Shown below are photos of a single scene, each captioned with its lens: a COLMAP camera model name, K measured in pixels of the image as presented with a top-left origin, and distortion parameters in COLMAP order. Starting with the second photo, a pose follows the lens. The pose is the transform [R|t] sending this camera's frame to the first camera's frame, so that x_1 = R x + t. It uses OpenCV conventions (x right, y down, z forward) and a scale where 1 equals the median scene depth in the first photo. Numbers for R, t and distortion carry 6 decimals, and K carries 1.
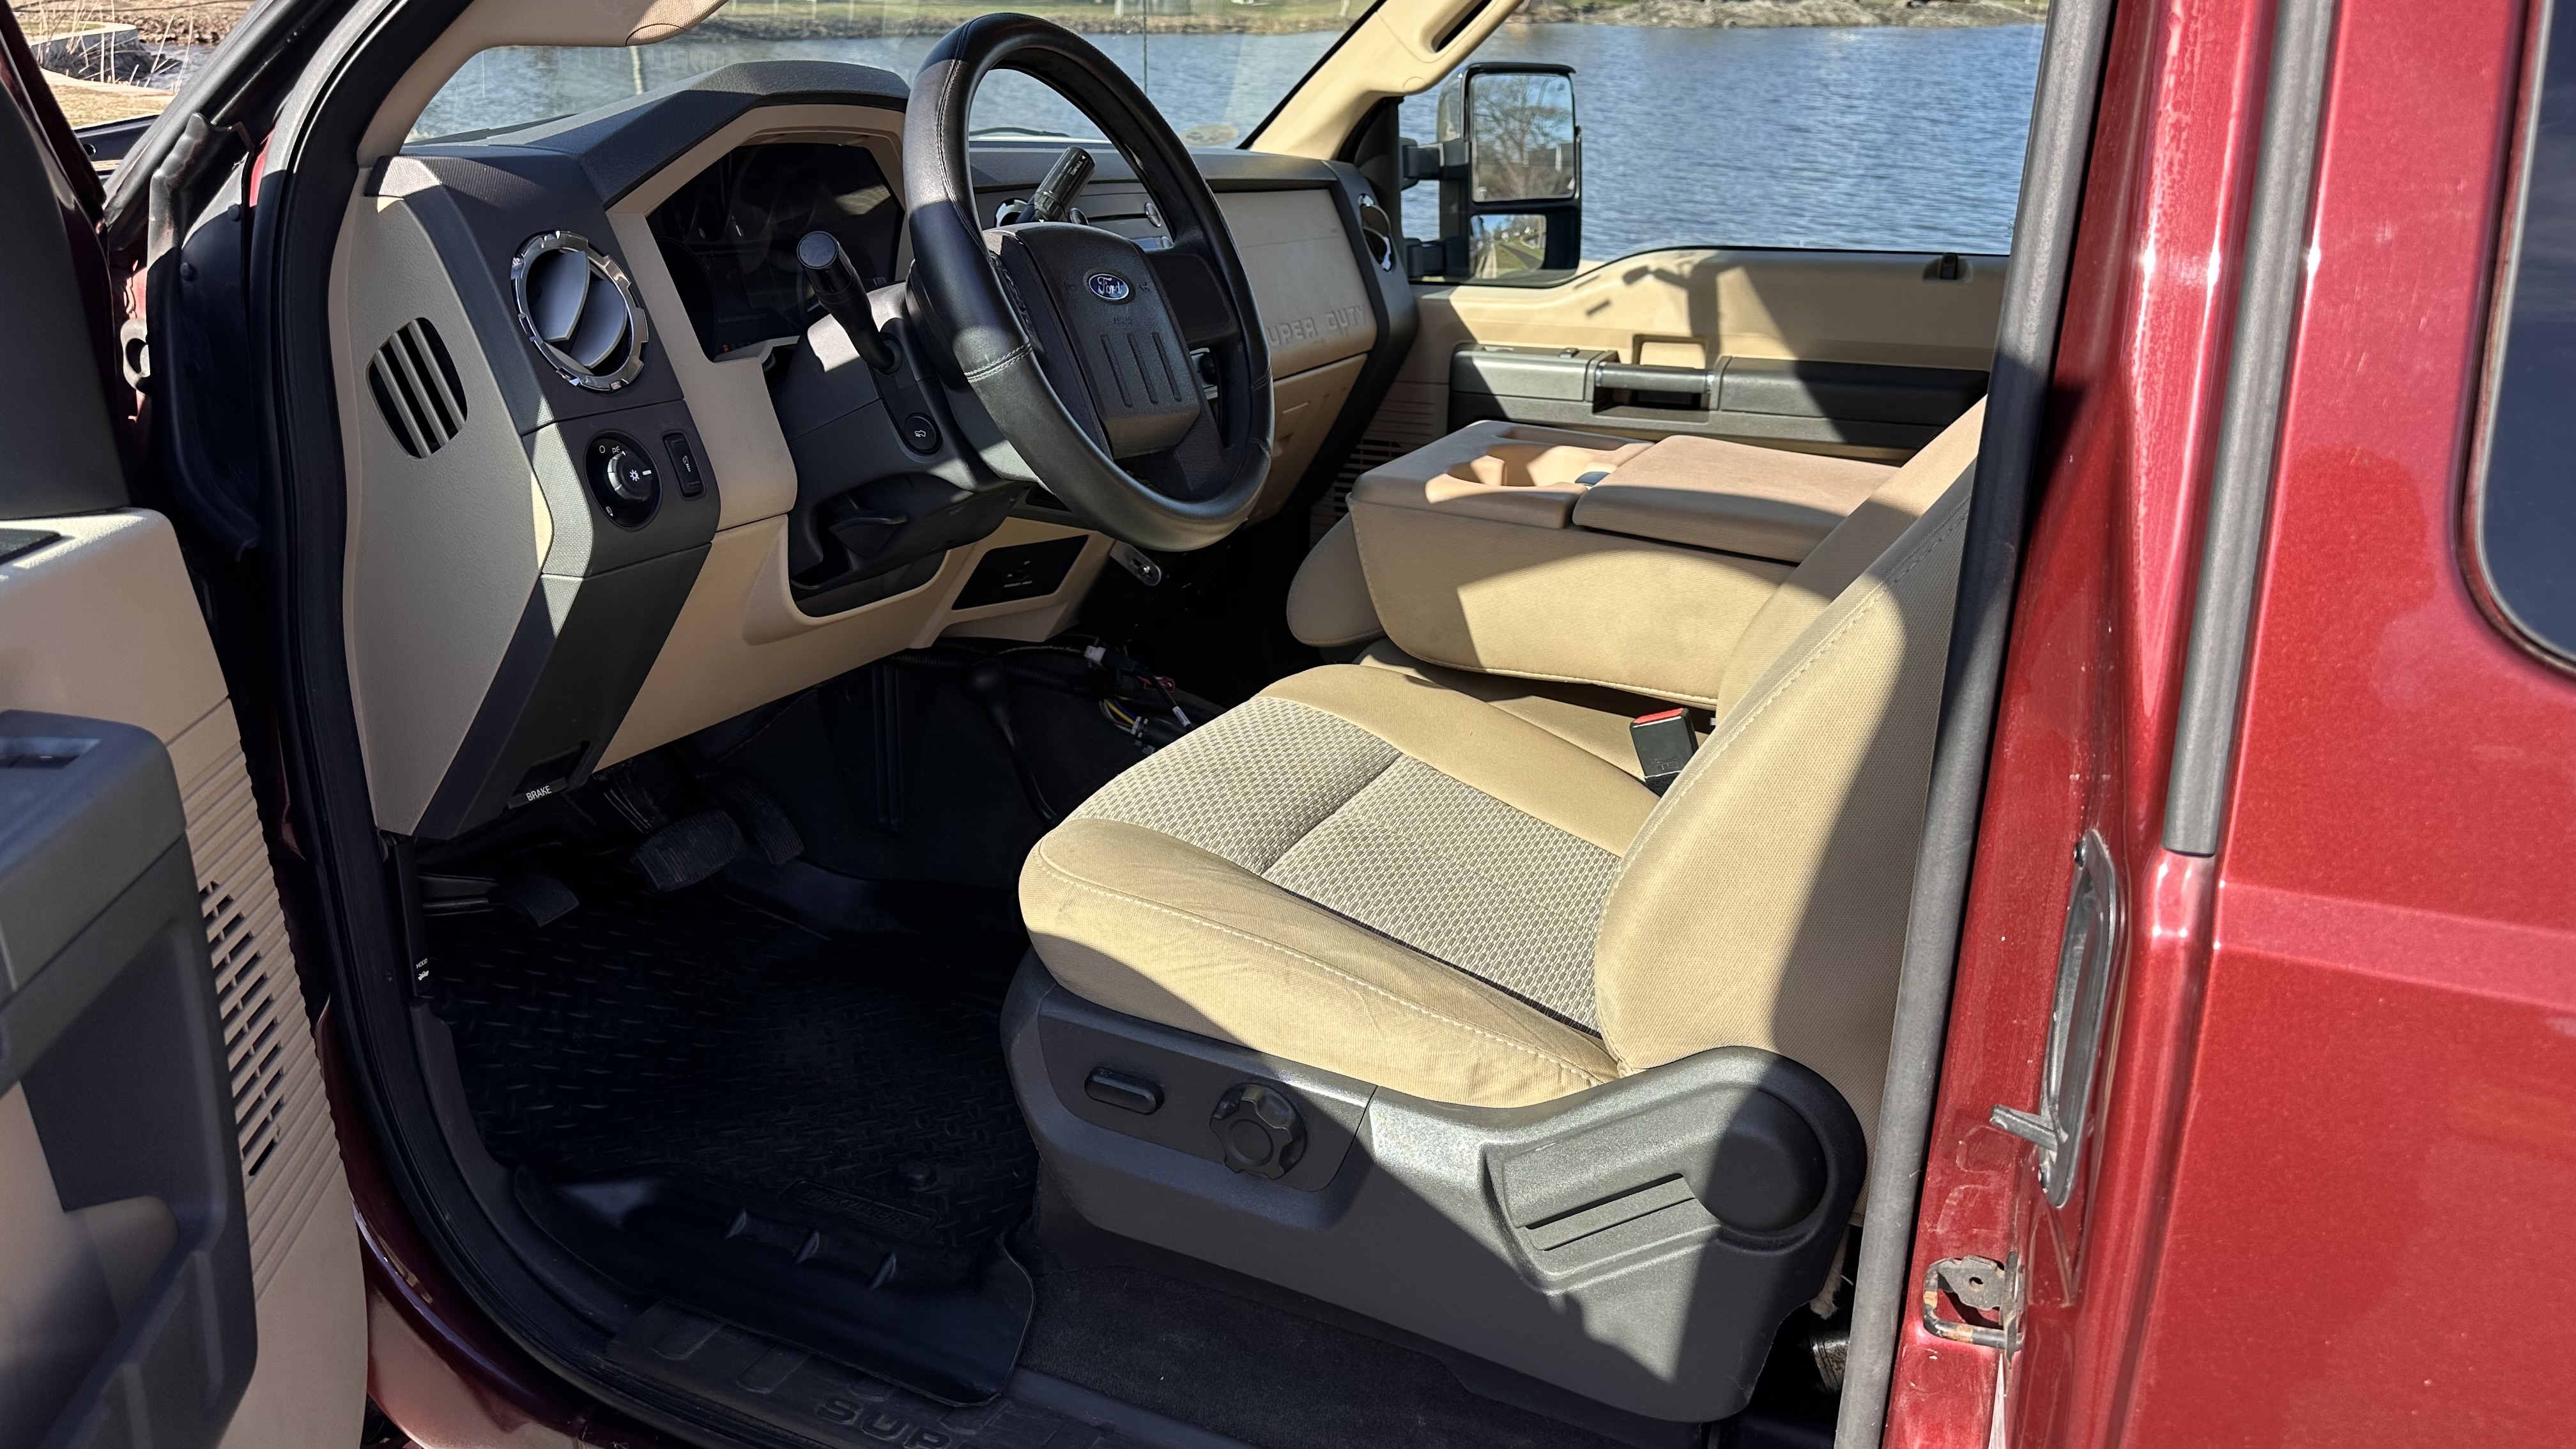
lens RADIAL K [[1836.3, 0, 1288.0], [0, 1836.3, 724.5], [0, 0, 1]] dist [0.214780, -0.469790]
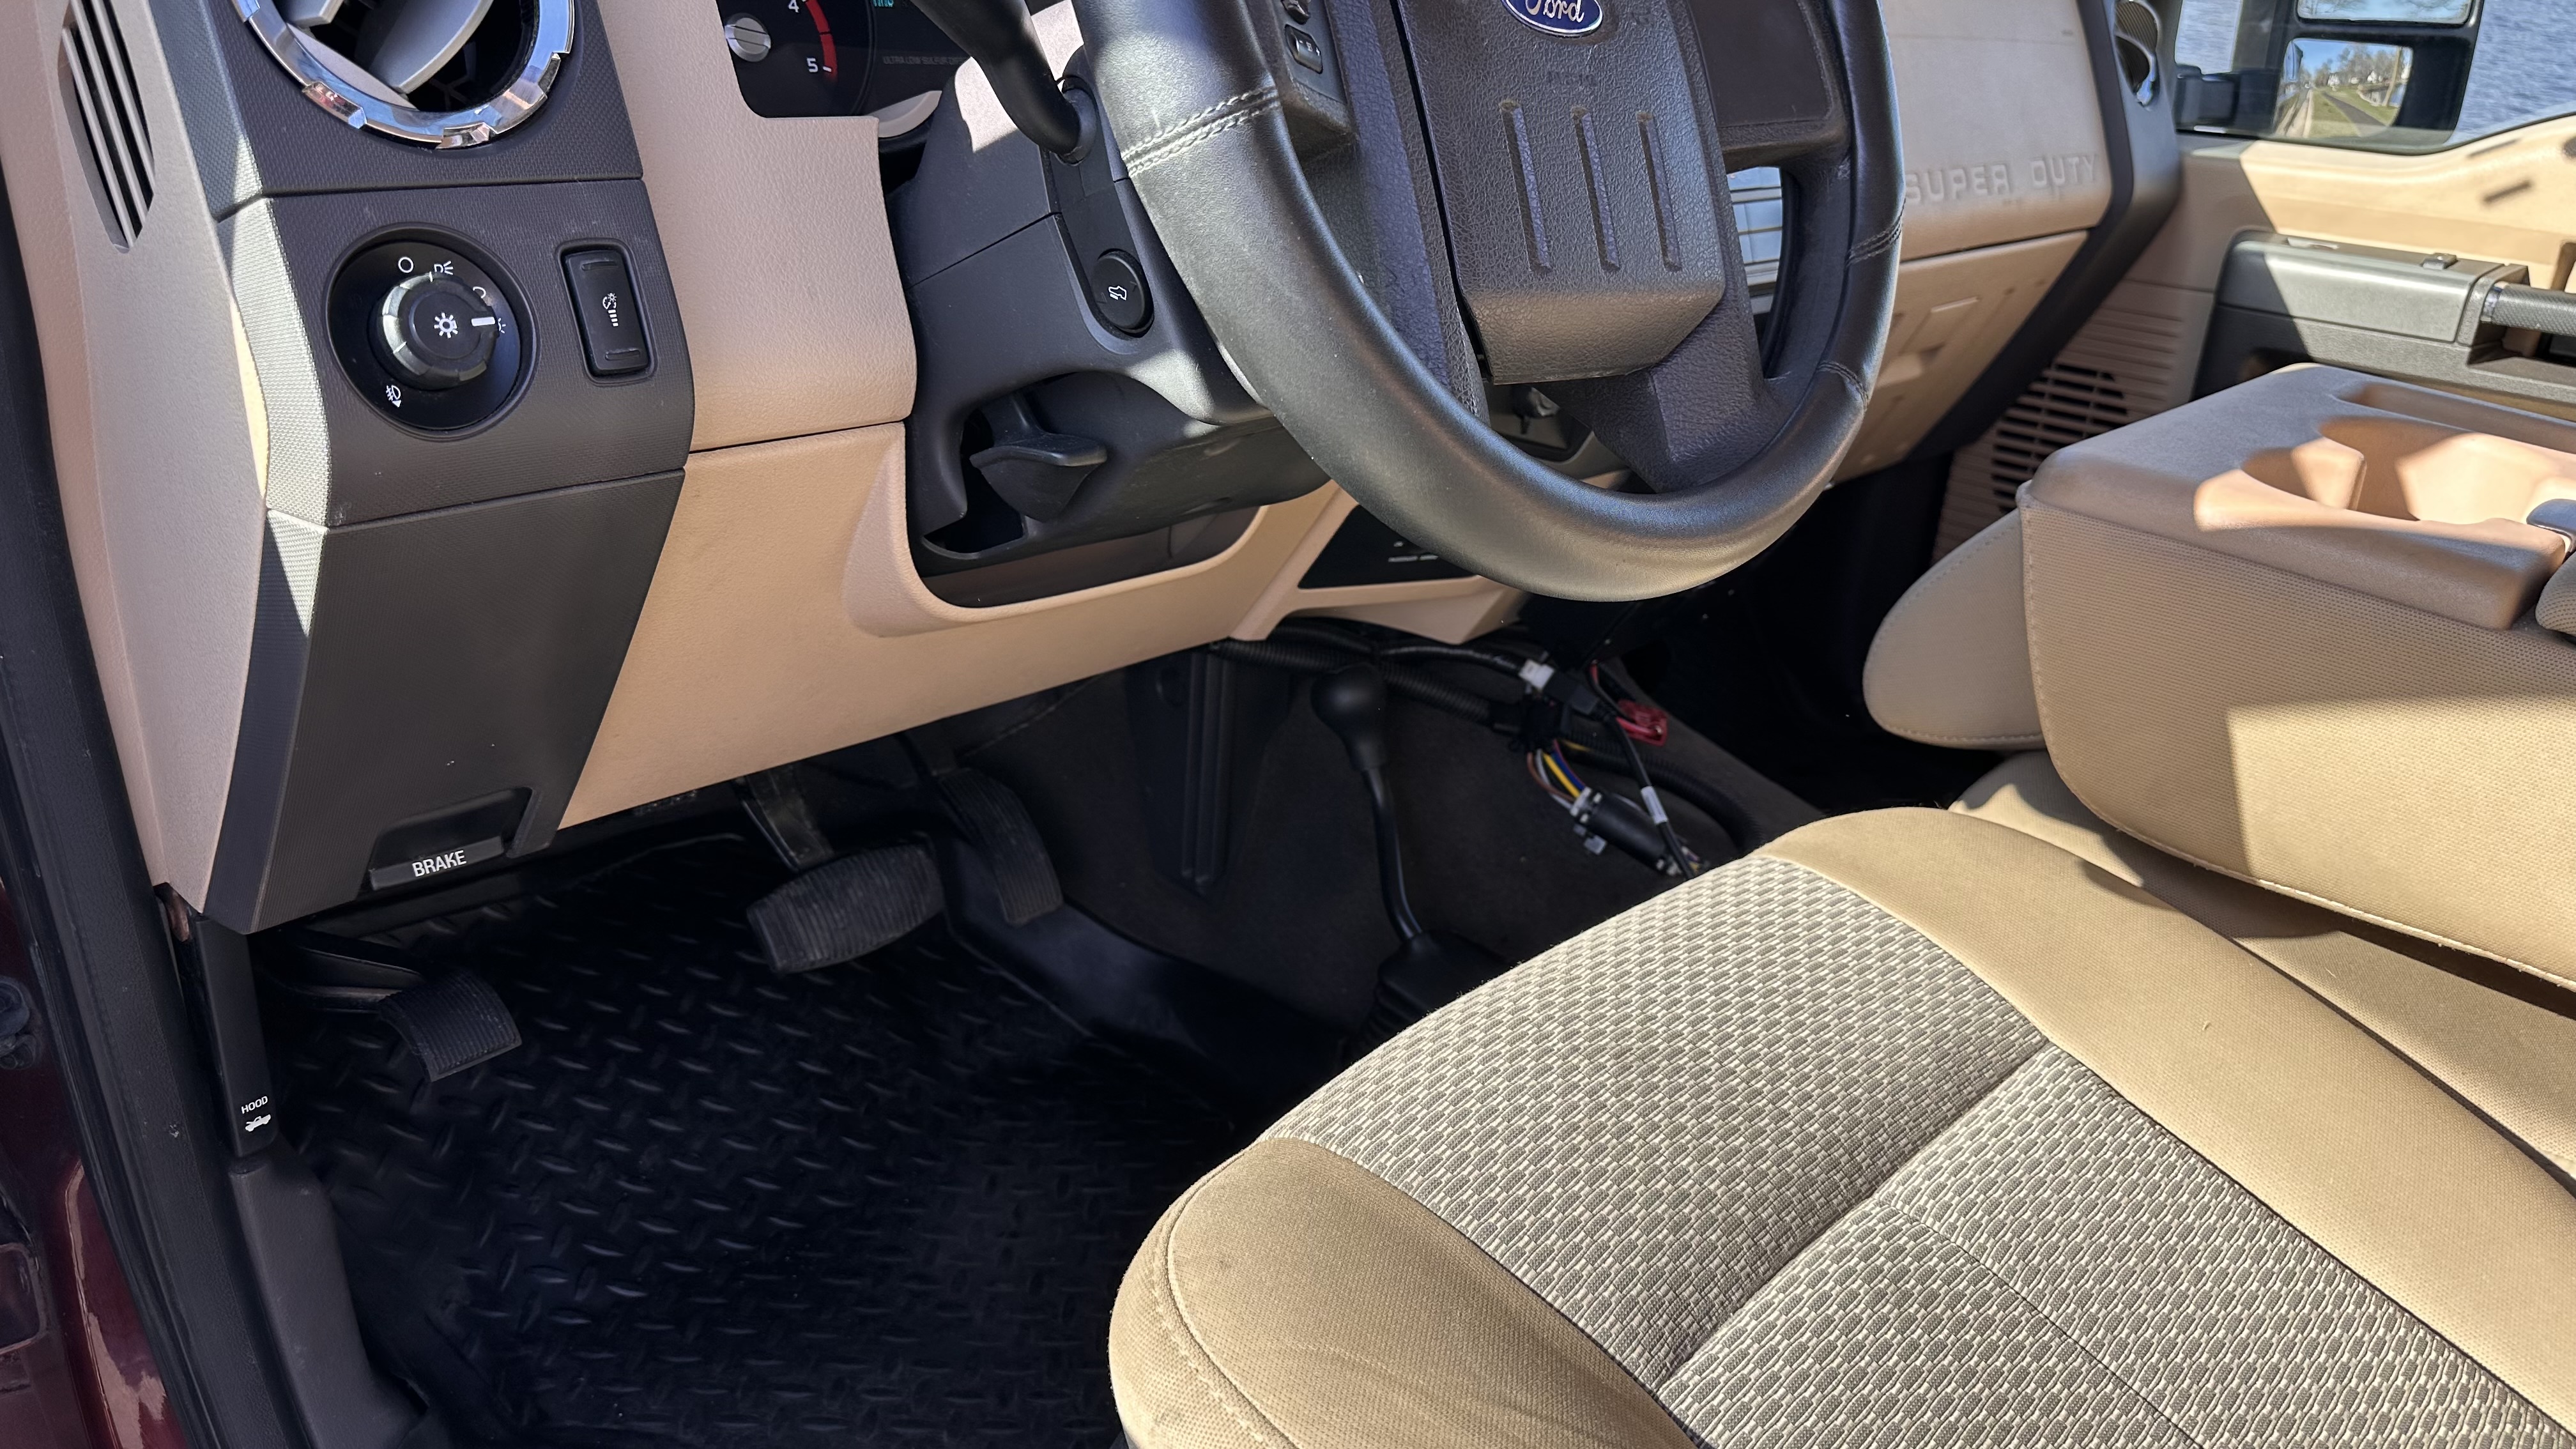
lens RADIAL K [[1851.1, 0, 1288.0], [0, 1851.1, 724.5], [0, 0, 1]] dist [0.081542, -0.113346]
pose [[0.939904, 0.163965, -0.299494, 0.007593], [-0.143623, 0.985634, 0.088874, -0.075787], [0.309764, -0.040519, 0.949950, 0.436458]]
